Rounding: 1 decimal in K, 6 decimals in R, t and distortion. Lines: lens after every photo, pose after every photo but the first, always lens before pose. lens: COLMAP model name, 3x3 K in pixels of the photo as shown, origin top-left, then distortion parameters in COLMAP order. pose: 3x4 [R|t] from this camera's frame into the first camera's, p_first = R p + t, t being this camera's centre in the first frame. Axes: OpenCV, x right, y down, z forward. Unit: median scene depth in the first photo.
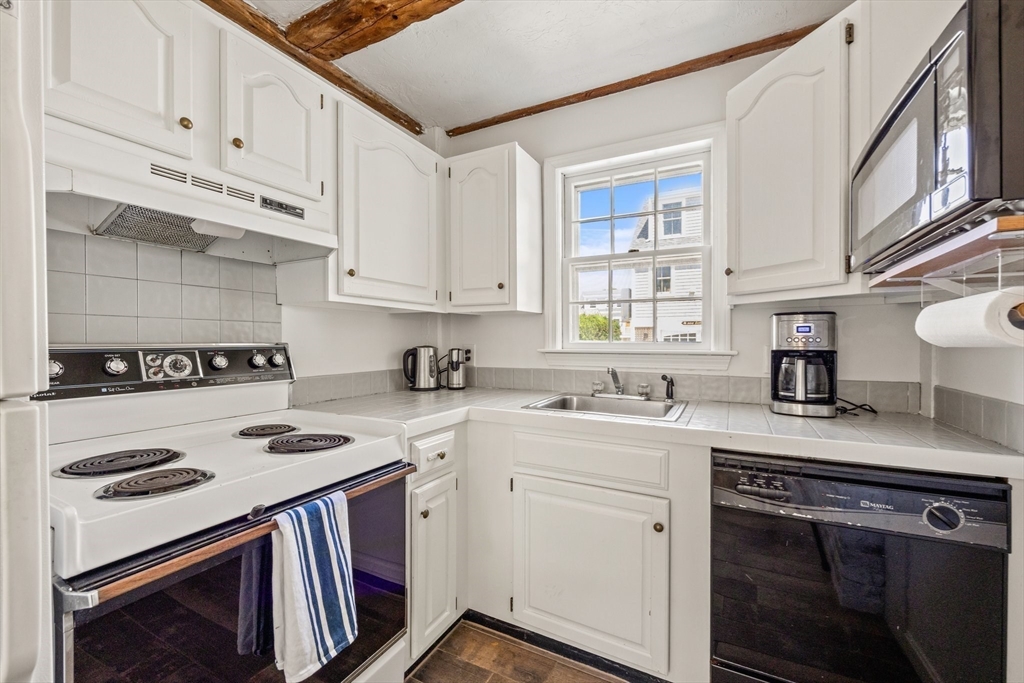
lens RADIAL K [[424.8, 0, 493.8], [0, 424.8, 341.2], [0, 0, 1]] dist [-0.002649, 0.000217]
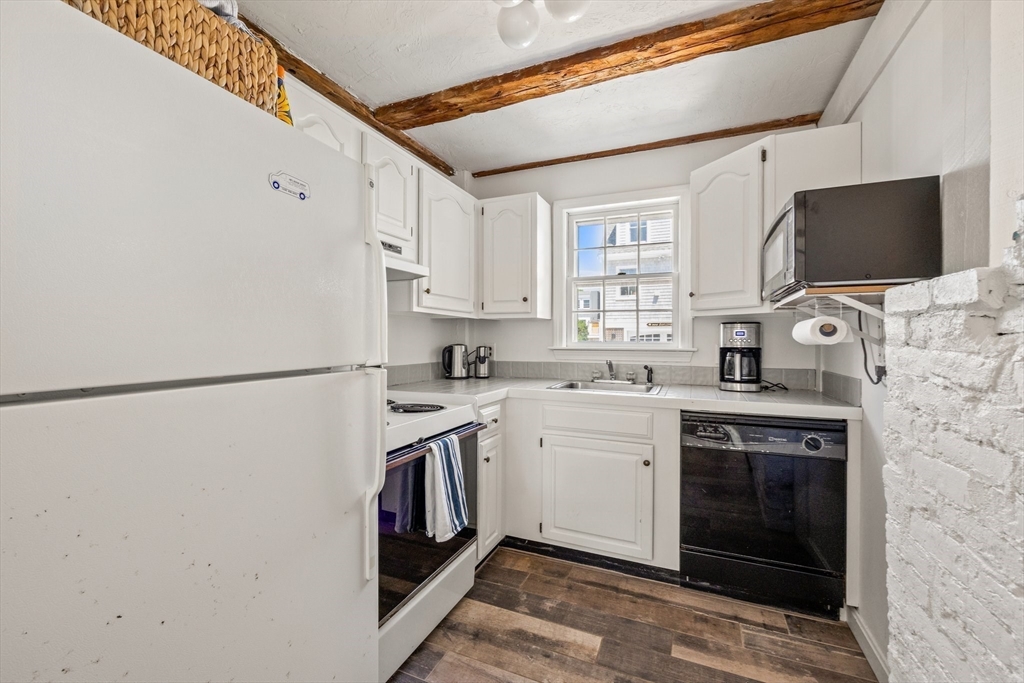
lens RADIAL K [[424.8, 0, 481.4], [0, 424.8, 339.6], [0, 0, 1]] dist [-0.002649, 0.000217]
pose [[0.998702, 0.004135, 0.050768, -0.236755], [-0.003995, 0.999988, -0.002865, 0.001300], [-0.050780, 0.002659, 0.998706, -0.412333]]
